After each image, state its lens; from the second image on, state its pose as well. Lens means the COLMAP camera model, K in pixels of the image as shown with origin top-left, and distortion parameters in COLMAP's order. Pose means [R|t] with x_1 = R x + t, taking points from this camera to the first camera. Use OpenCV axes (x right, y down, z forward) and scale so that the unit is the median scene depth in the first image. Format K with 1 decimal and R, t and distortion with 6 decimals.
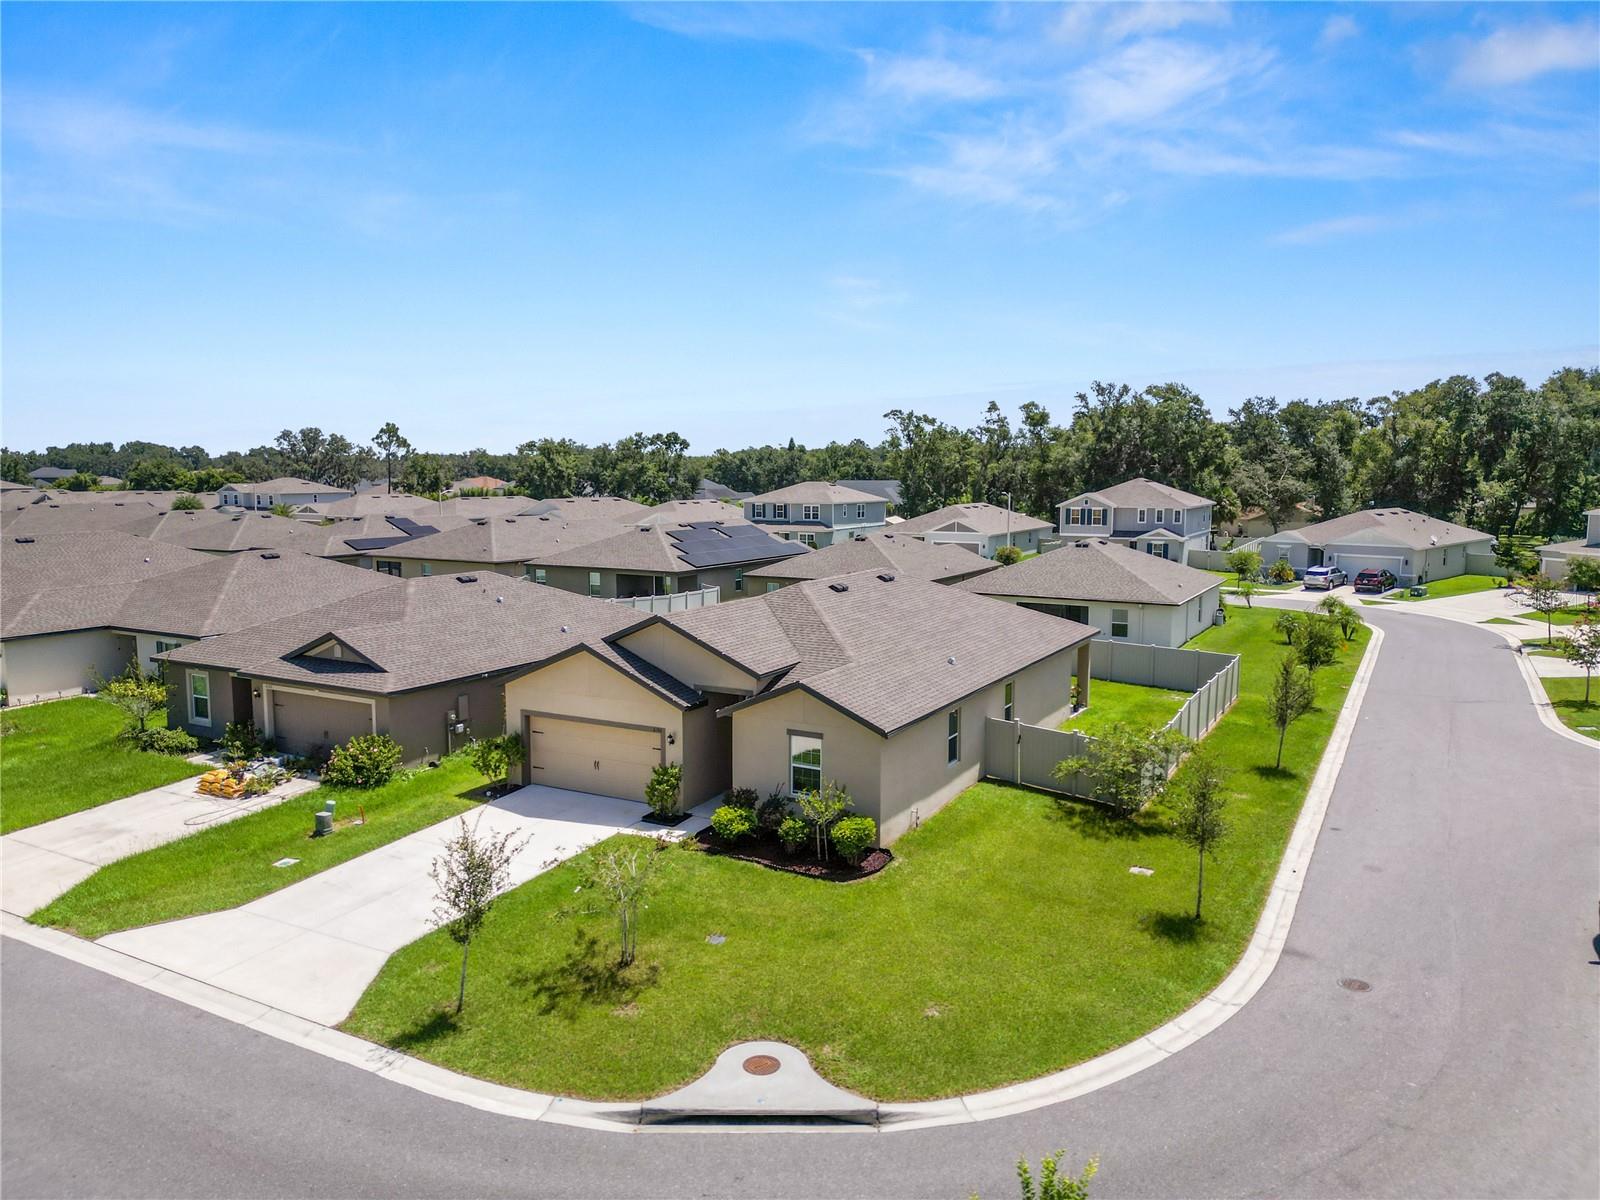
lens RADIAL K [[1116.0, 0, 798.8], [0, 1116.0, 610.7], [0, 0, 1]] dist [0.085923, -0.084058]
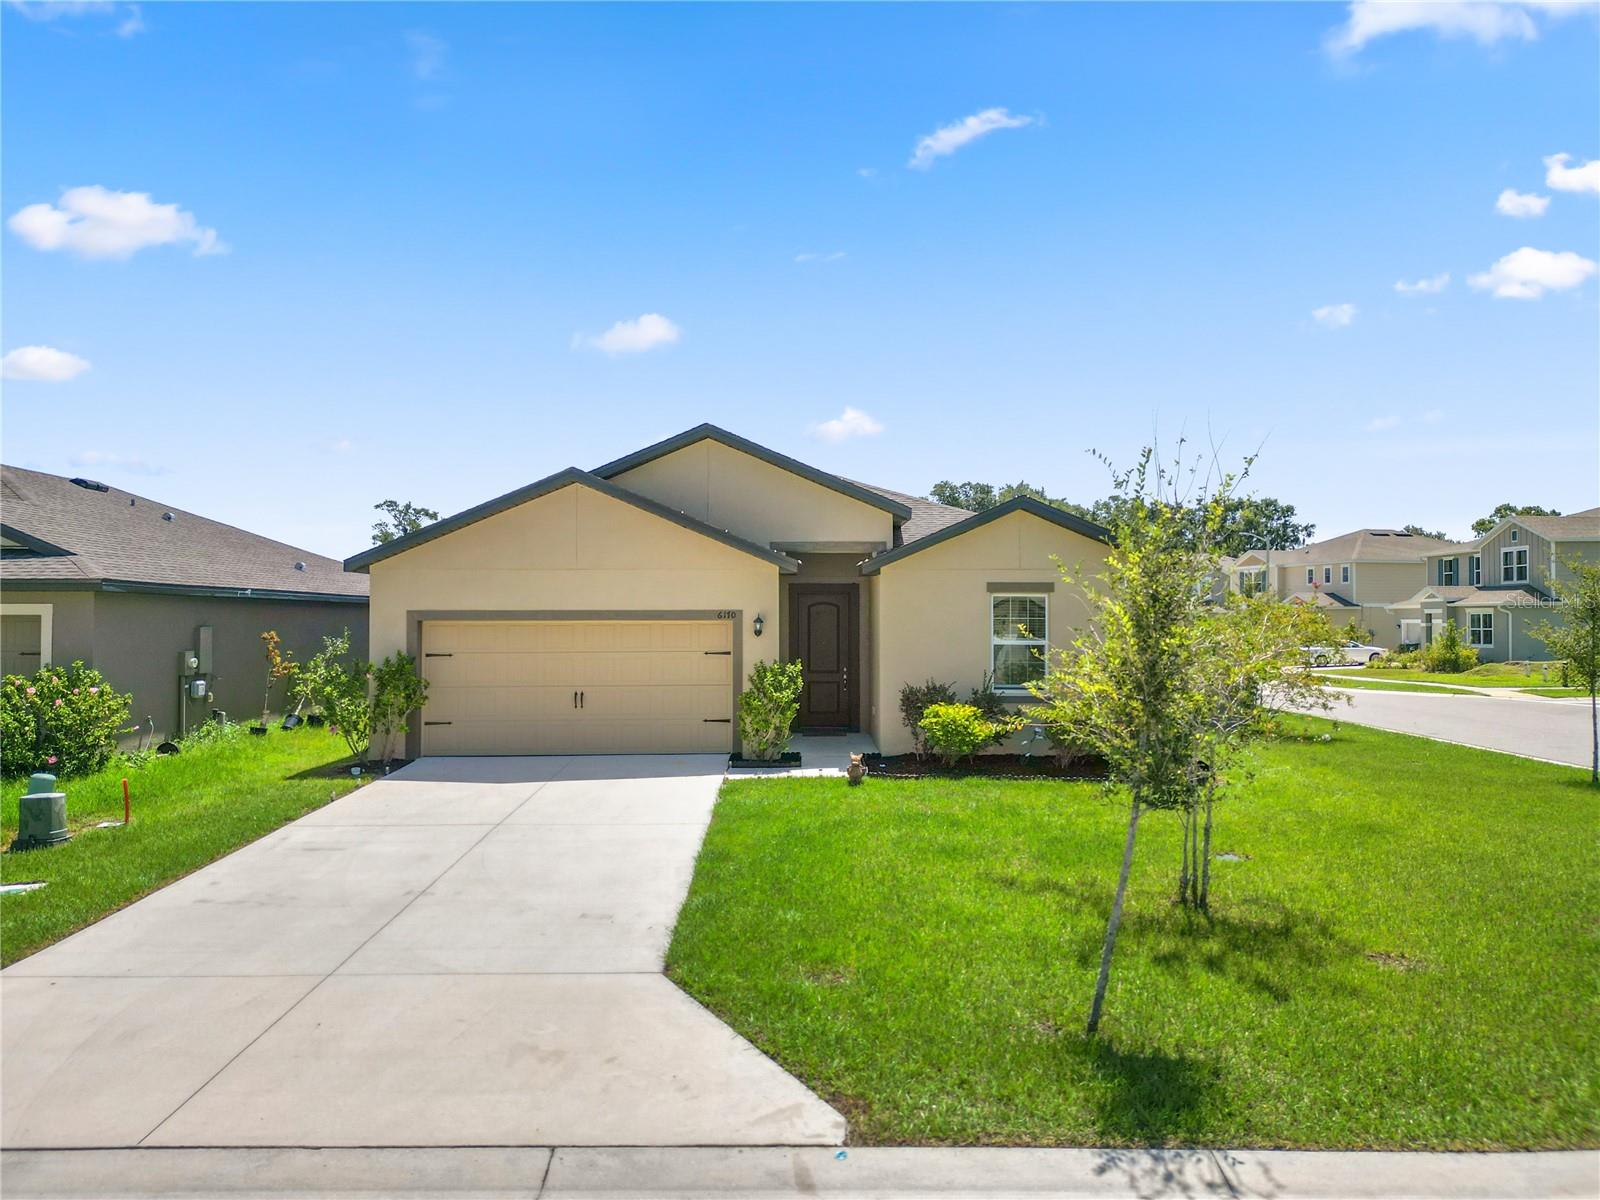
lens RADIAL K [[1116.0, 0, 798.8], [0, 1116.0, 610.7], [0, 0, 1]] dist [0.085923, -0.084058]
pose [[0.870062, 0.002437, 0.492935, -0.352713], [0.064846, 0.990732, -0.119354, 0.164643], [-0.488658, 0.135810, 0.861841, 0.459419]]
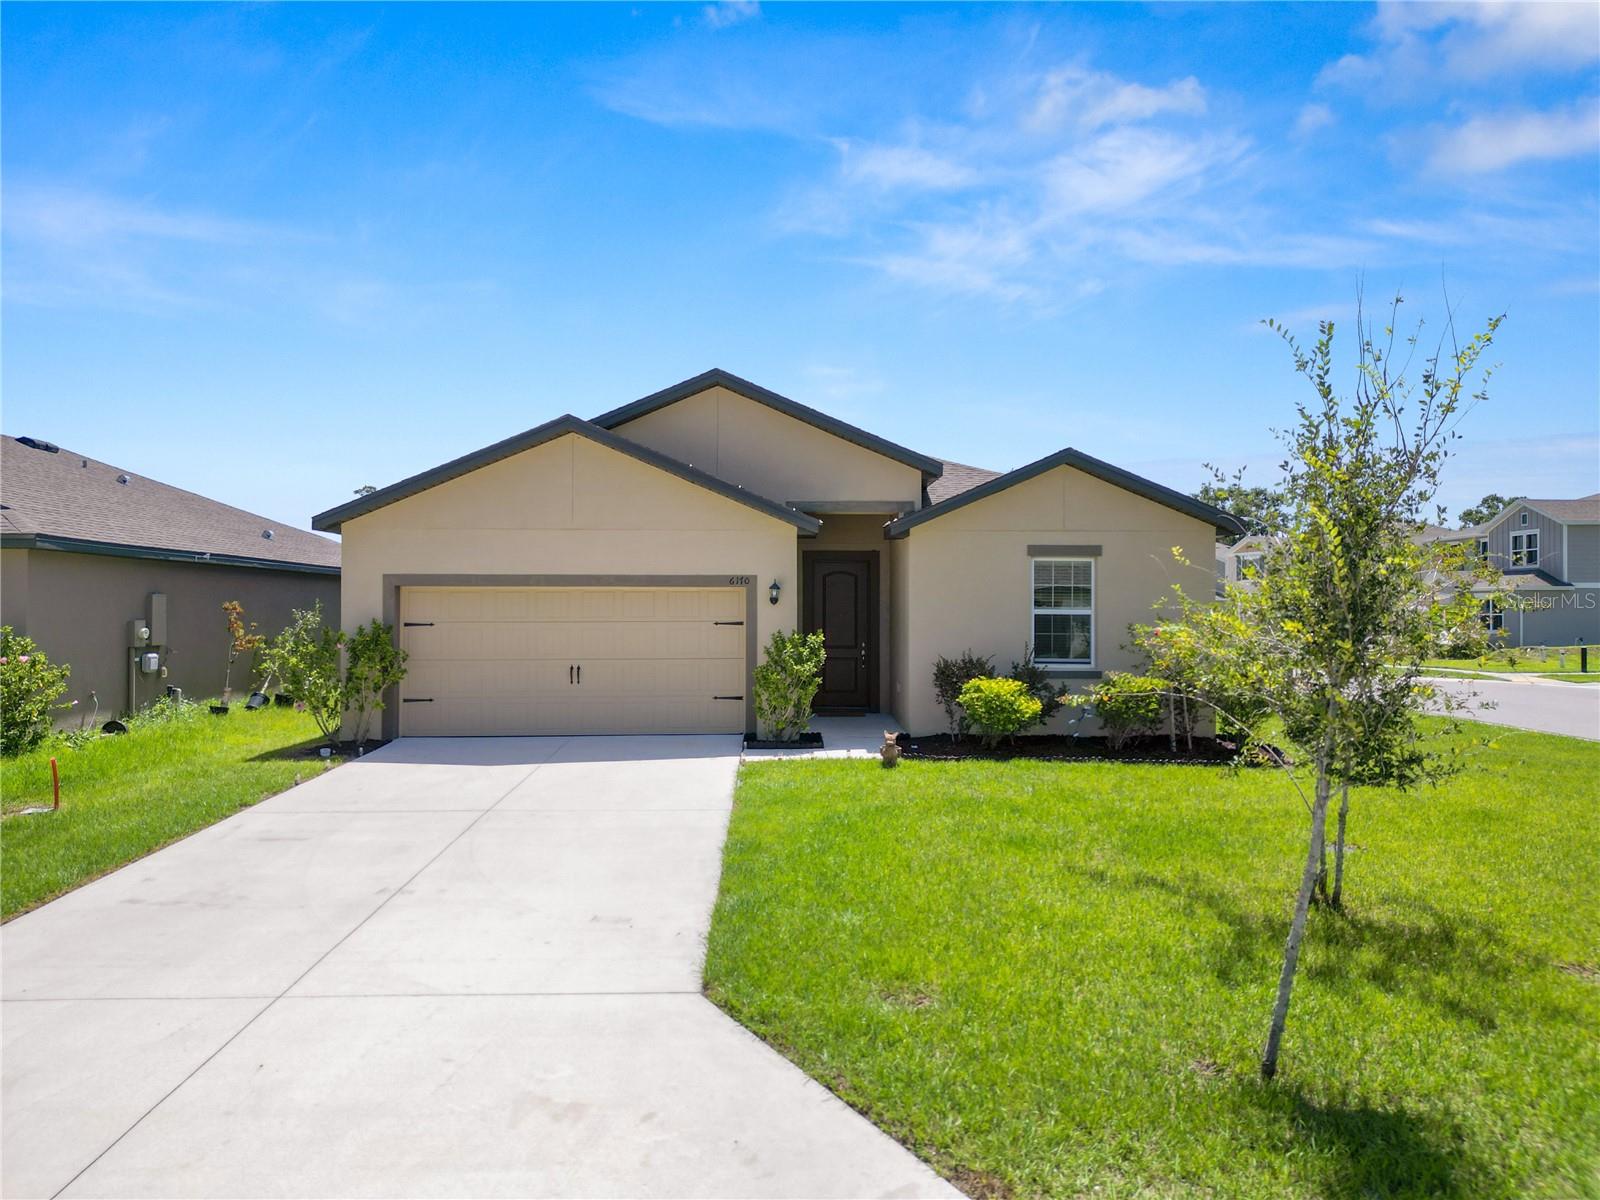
lens RADIAL K [[1116.0, 0, 798.8], [0, 1116.0, 610.7], [0, 0, 1]] dist [0.085923, -0.084058]
pose [[0.862305, 0.000696, 0.506389, -0.341437], [0.064463, 0.991713, -0.111134, 0.168797], [-0.502269, 0.128475, 0.855114, 0.513571]]
